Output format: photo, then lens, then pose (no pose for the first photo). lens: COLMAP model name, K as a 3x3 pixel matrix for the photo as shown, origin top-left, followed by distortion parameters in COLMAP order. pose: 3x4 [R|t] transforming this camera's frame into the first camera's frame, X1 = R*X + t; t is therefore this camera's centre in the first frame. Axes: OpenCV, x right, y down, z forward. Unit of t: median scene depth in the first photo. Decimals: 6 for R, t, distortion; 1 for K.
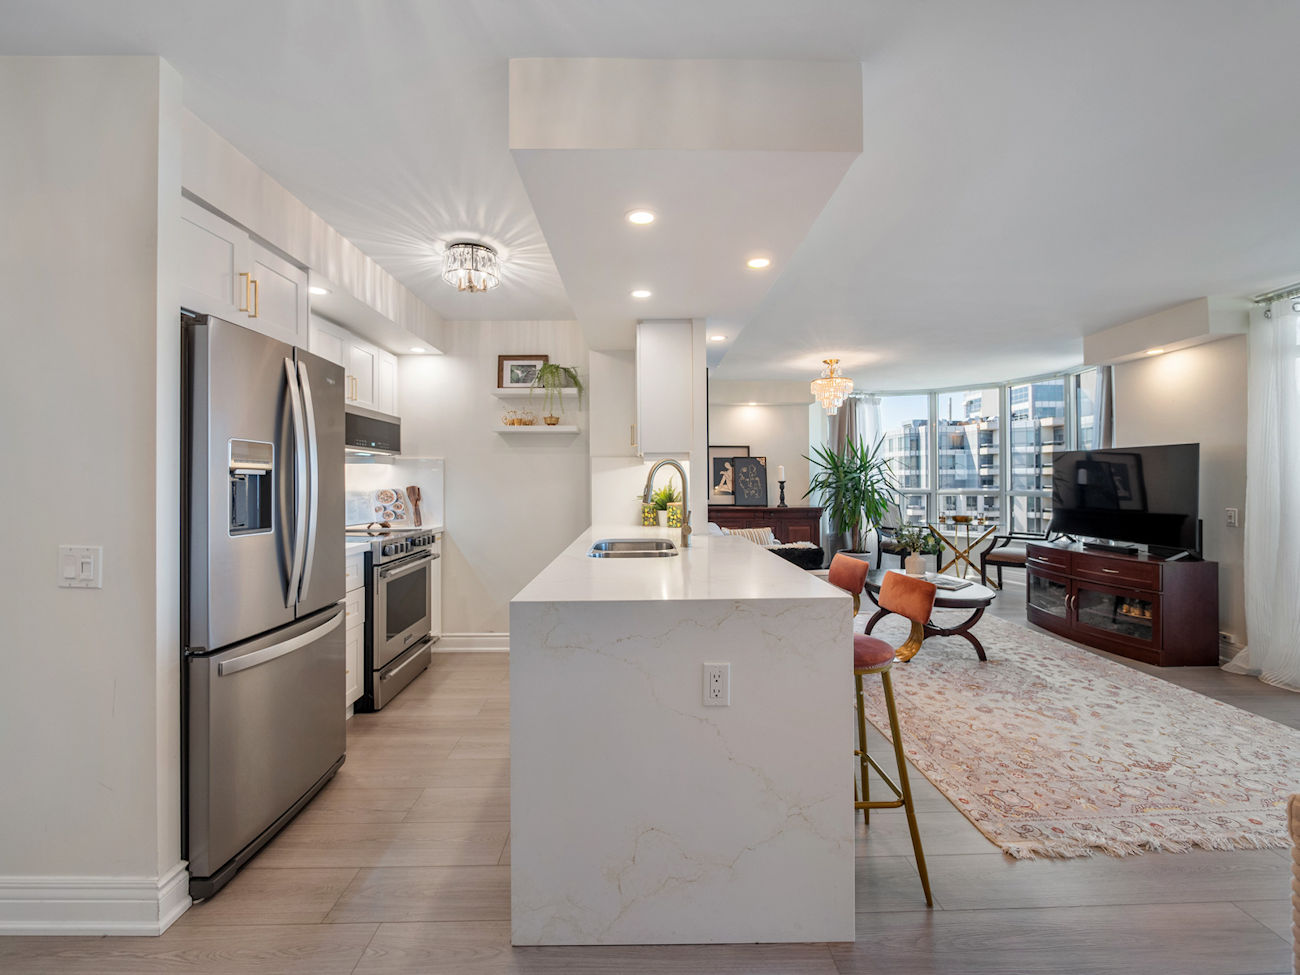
lens RADIAL K [[547.5, 0, 649.3], [0, 547.5, 477.3], [0, 0, 1]] dist [-0.006889, 0.000891]
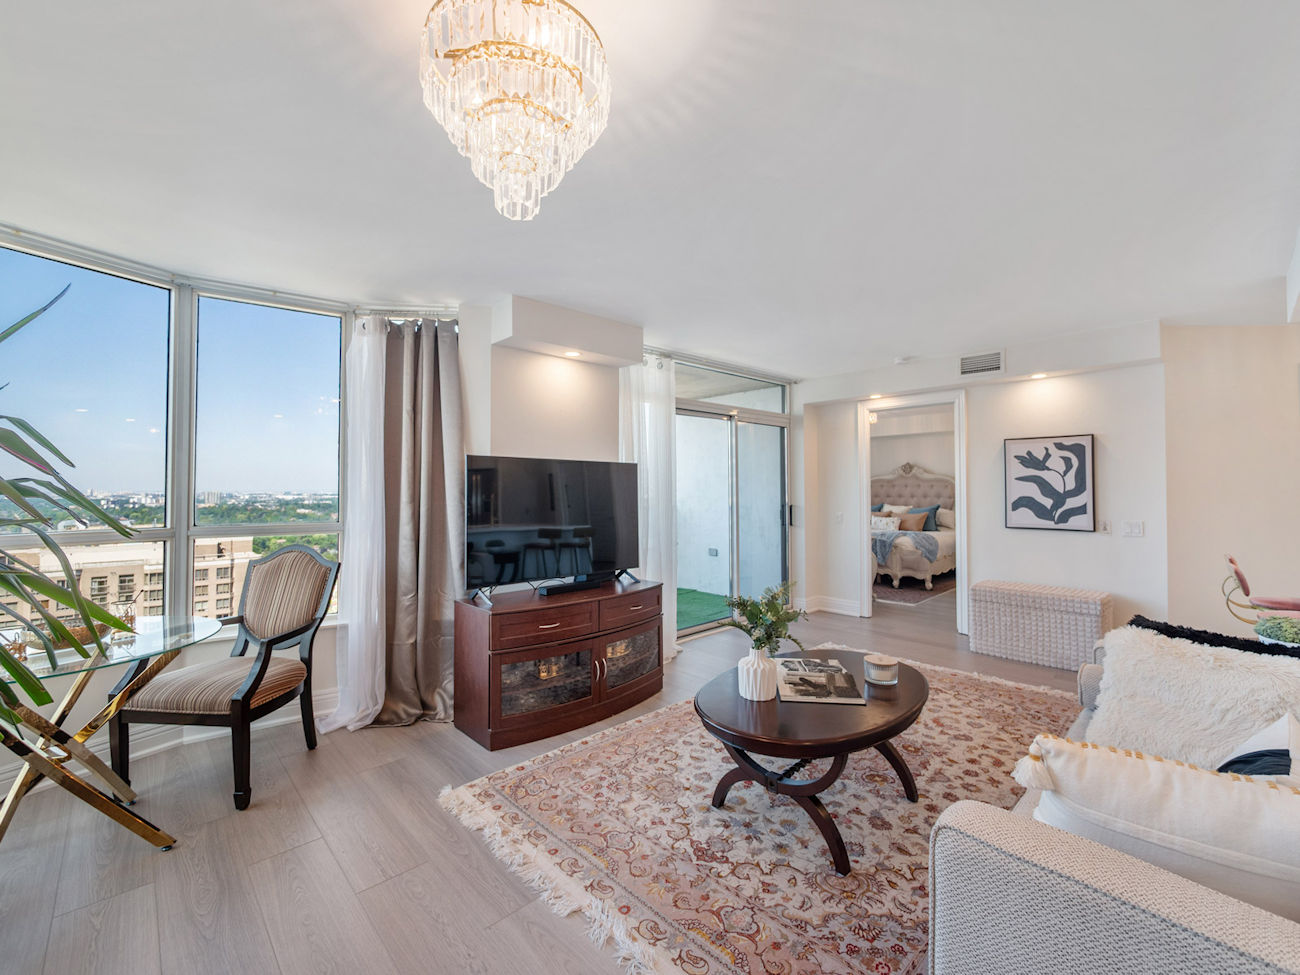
lens RADIAL K [[547.5, 0, 649.3], [0, 547.5, 477.3], [0, 0, 1]] dist [-0.006889, 0.000891]
pose [[-0.672851, 0.022709, 0.739430, 0.207214], [0.000150, 0.999533, -0.030560, -0.004095], [-0.739778, -0.020452, -0.672540, 1.624948]]
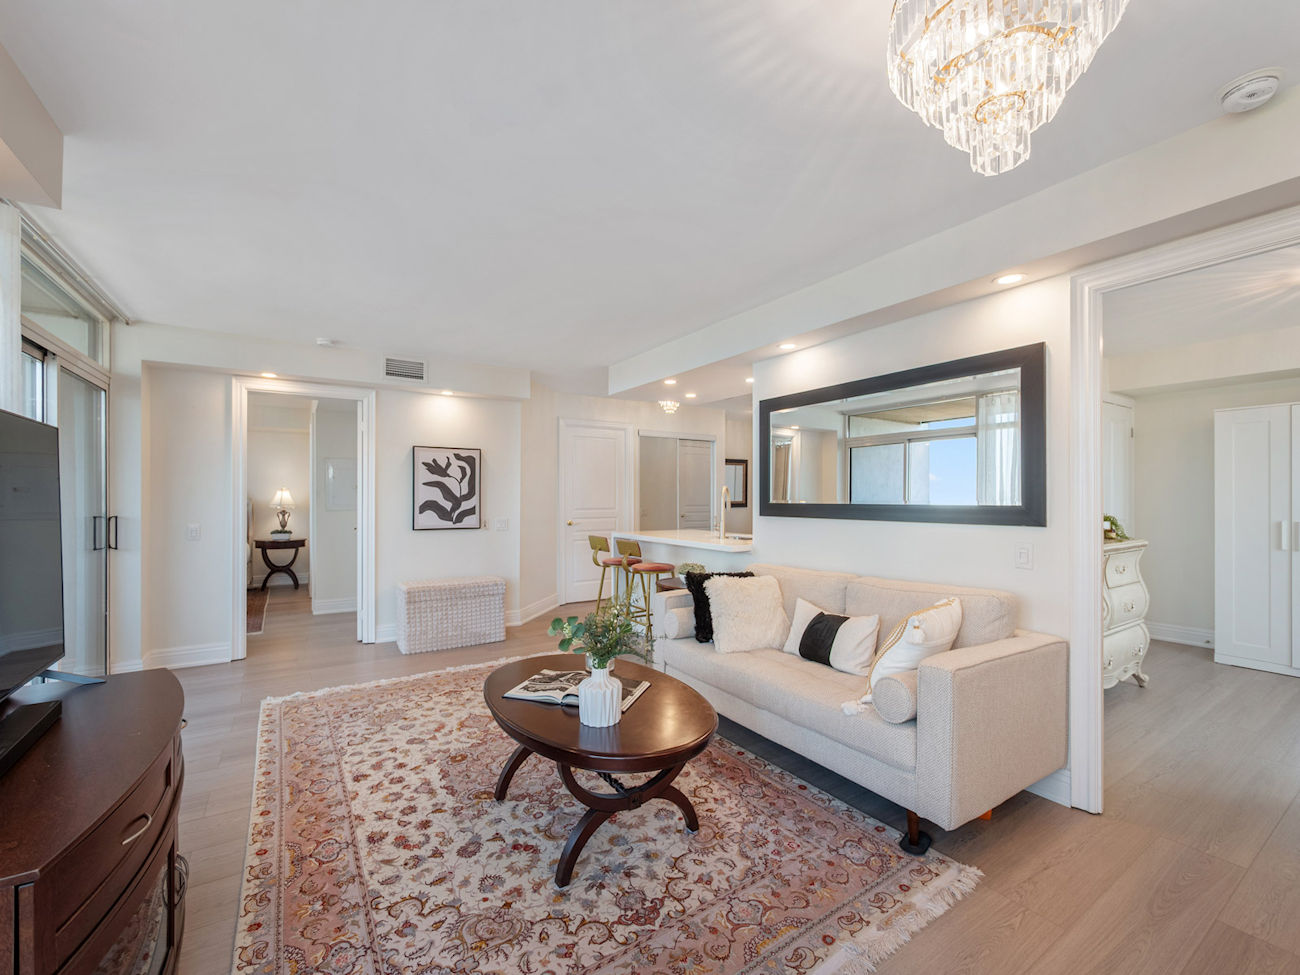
lens RADIAL K [[555.5, 0, 648.9], [0, 555.5, 496.4], [0, 0, 1]] dist [-0.002905, 0.000034]
pose [[-0.848951, 0.002698, -0.528464, 0.794858], [0.005980, 0.999972, -0.004501, 0.001196], [0.528437, -0.006981, -0.848944, 1.614310]]
